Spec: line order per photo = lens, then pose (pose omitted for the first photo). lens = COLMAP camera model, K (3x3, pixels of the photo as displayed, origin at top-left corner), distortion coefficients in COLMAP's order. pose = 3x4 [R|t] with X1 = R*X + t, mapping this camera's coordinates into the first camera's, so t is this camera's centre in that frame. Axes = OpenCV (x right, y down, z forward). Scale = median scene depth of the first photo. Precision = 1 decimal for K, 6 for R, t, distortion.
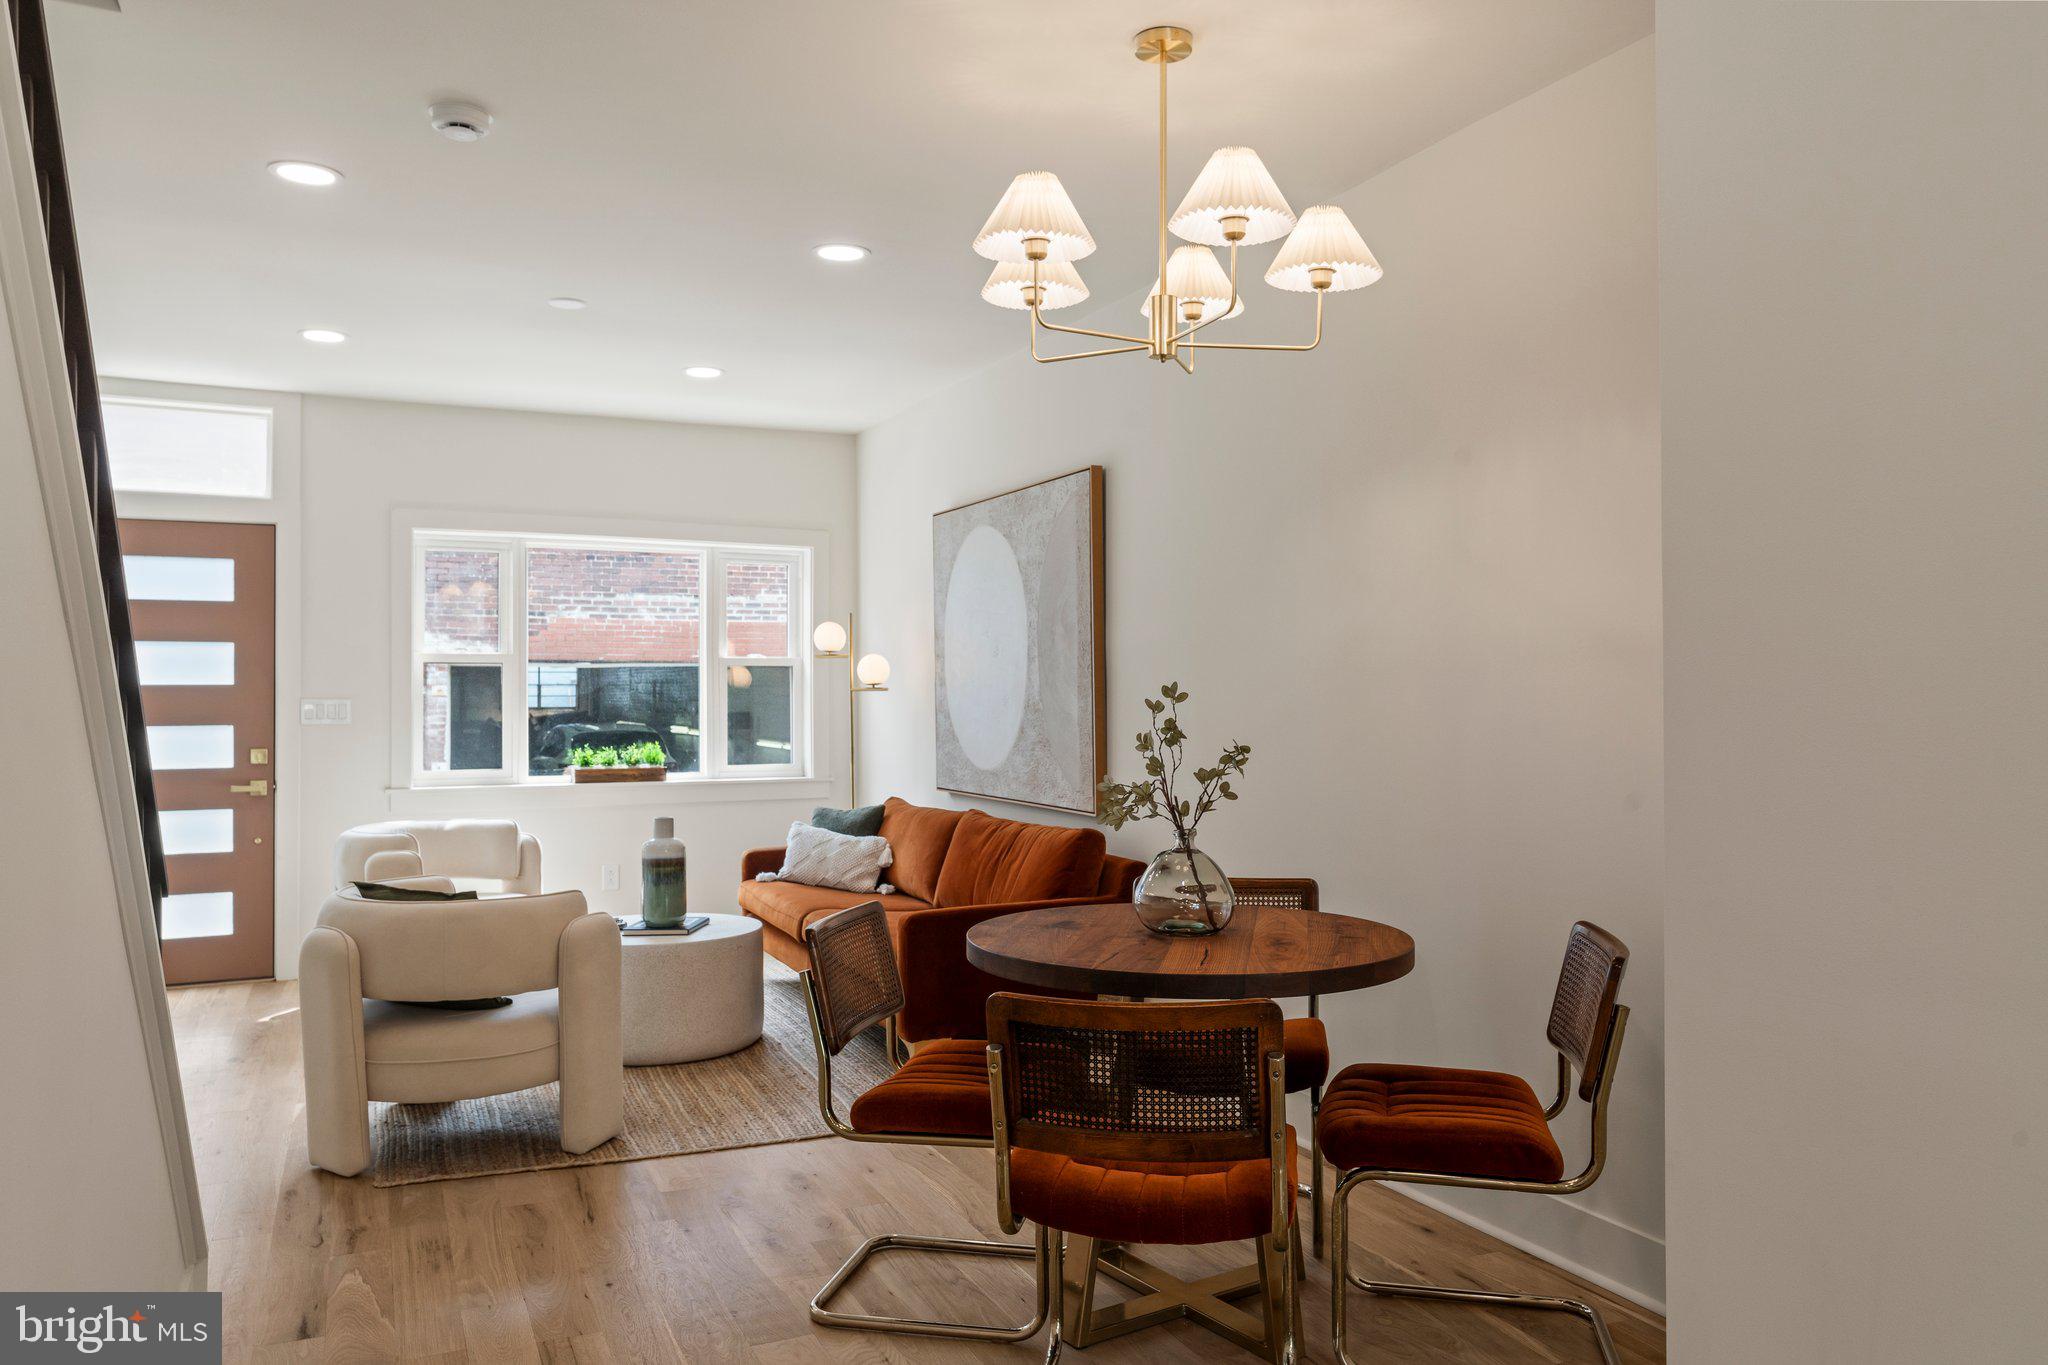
lens RADIAL K [[1527.0, 0, 1035.5], [0, 1527.0, 668.3], [0, 0, 1]] dist [-0.014052, -0.012939]
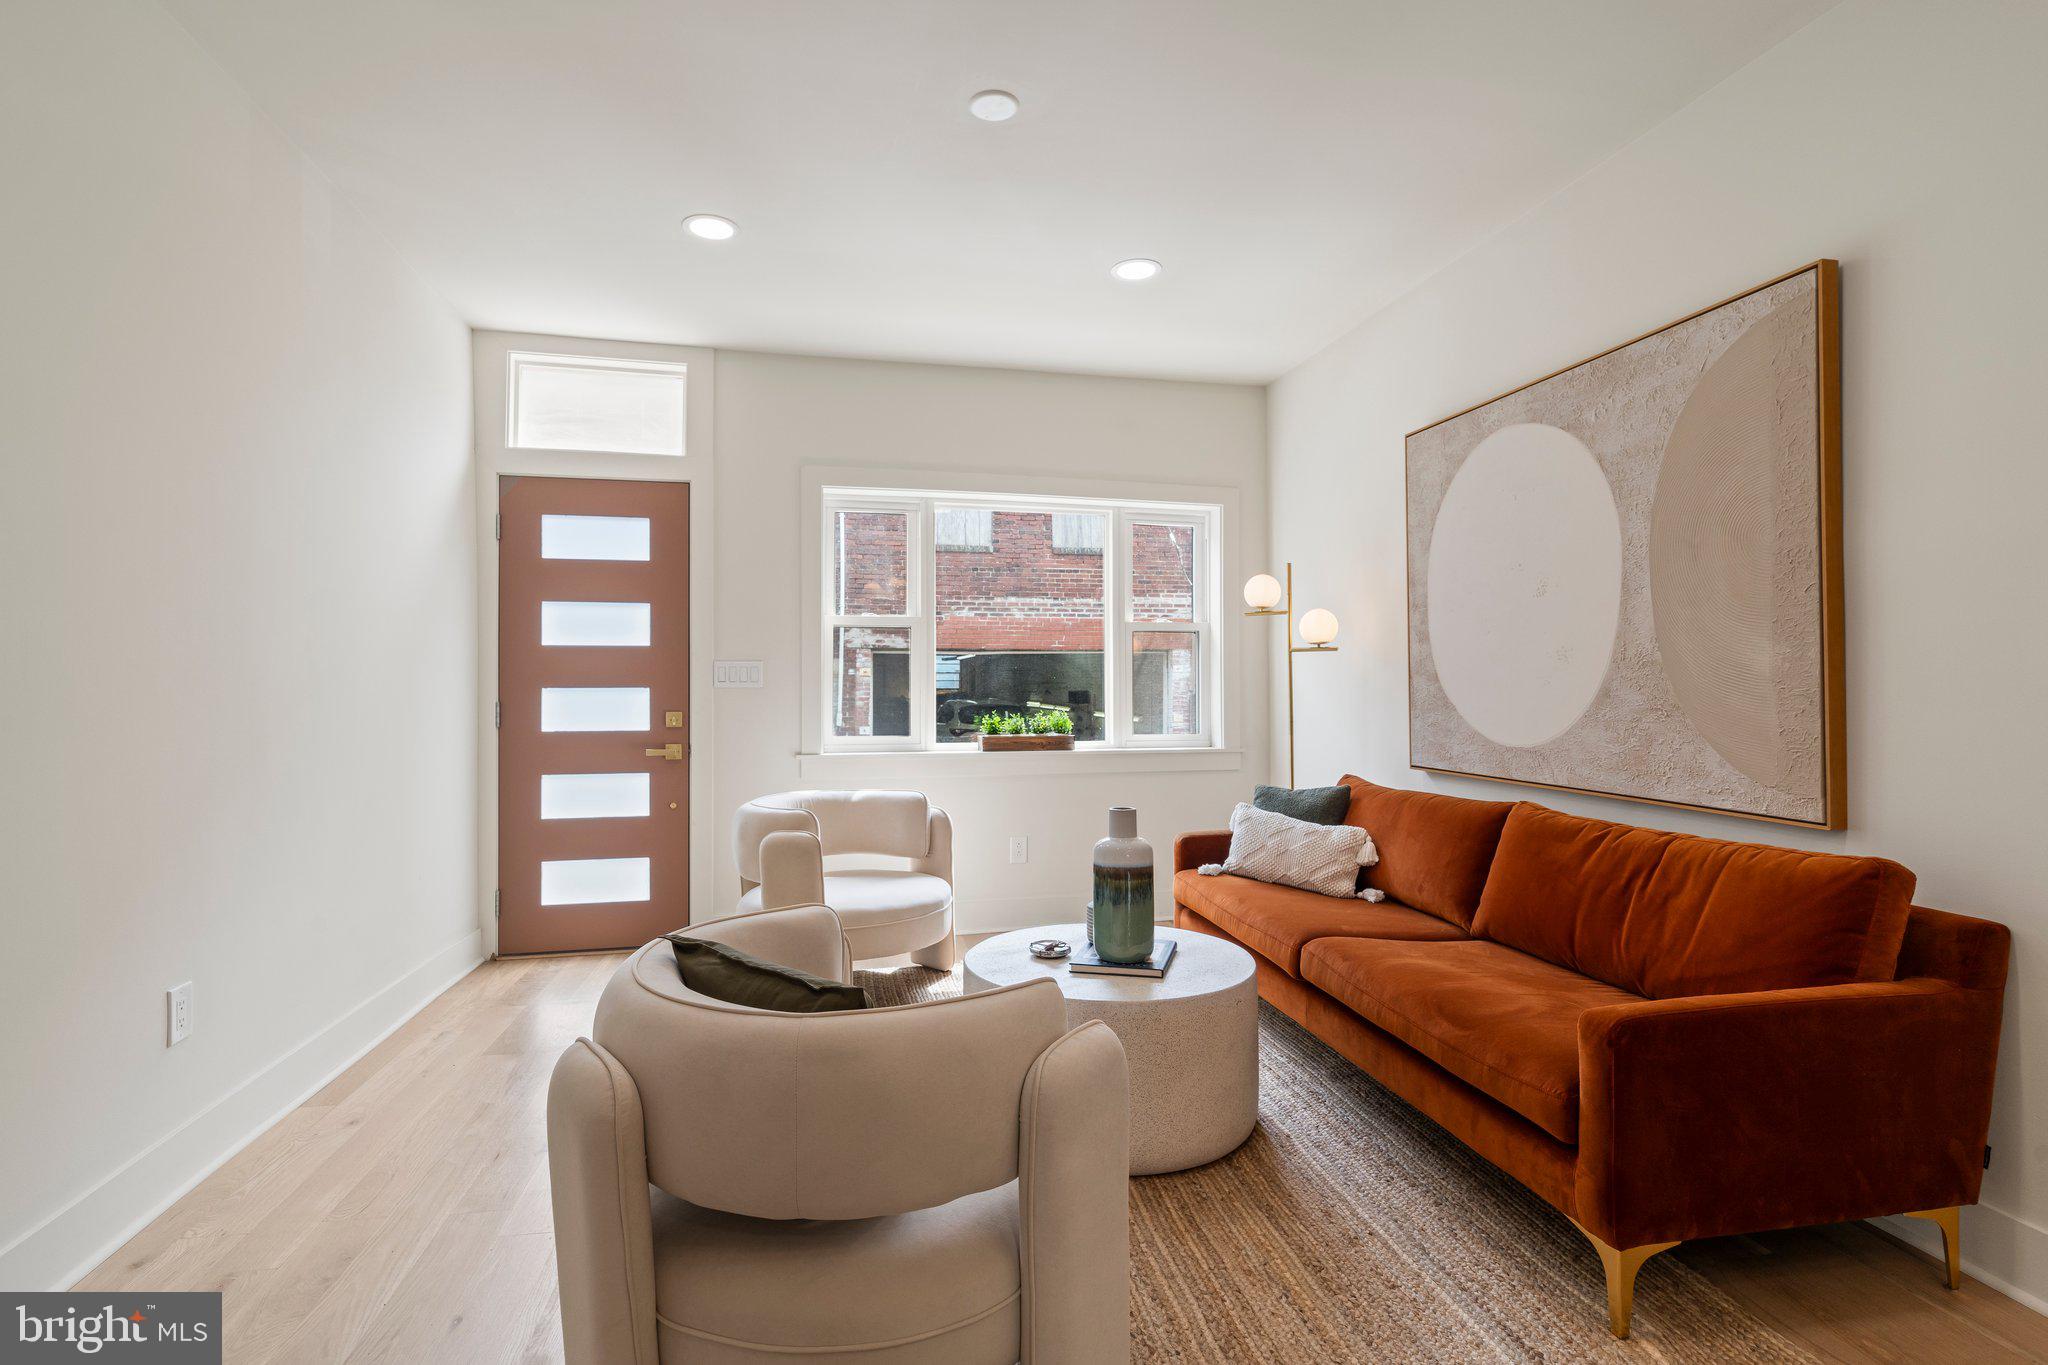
lens RADIAL K [[1001.3, 0, 1014.1], [0, 1001.3, 671.7], [0, 0, 1]] dist [-0.012685, 0.006305]
pose [[0.972979, 0.000050, -0.230894, -0.149728], [0.000967, 0.999990, 0.004289, 0.024791], [0.230892, -0.004396, 0.972969, 0.426409]]
